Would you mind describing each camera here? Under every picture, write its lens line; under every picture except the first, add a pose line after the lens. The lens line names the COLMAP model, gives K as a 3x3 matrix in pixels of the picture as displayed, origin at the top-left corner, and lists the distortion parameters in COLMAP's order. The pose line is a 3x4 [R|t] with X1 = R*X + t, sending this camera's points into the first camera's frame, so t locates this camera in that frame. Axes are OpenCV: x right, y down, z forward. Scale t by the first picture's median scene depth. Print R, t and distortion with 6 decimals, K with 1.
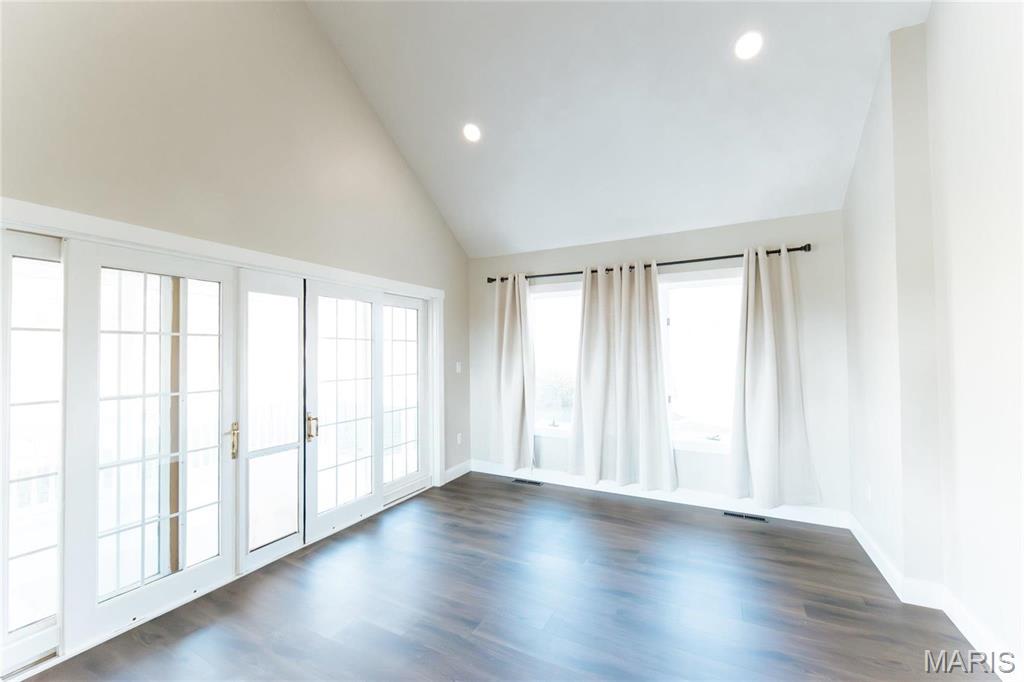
lens RADIAL K [[407.1, 0, 509.0], [0, 407.1, 343.7], [0, 0, 1]] dist [-0.004218, -0.000546]
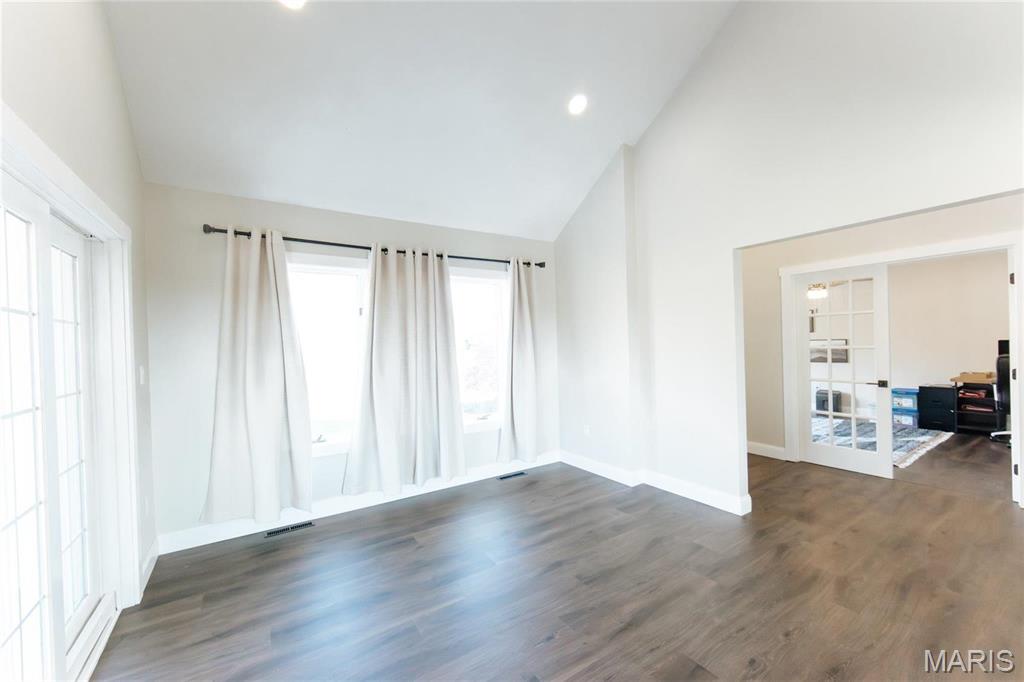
lens RADIAL K [[407.1, 0, 509.0], [0, 407.1, 343.7], [0, 0, 1]] dist [-0.004218, -0.000546]
pose [[0.481399, -0.005564, 0.876484, -0.432032], [0.006065, 0.999977, 0.003016, 0.020586], [-0.876481, 0.003864, 0.481421, 0.363065]]
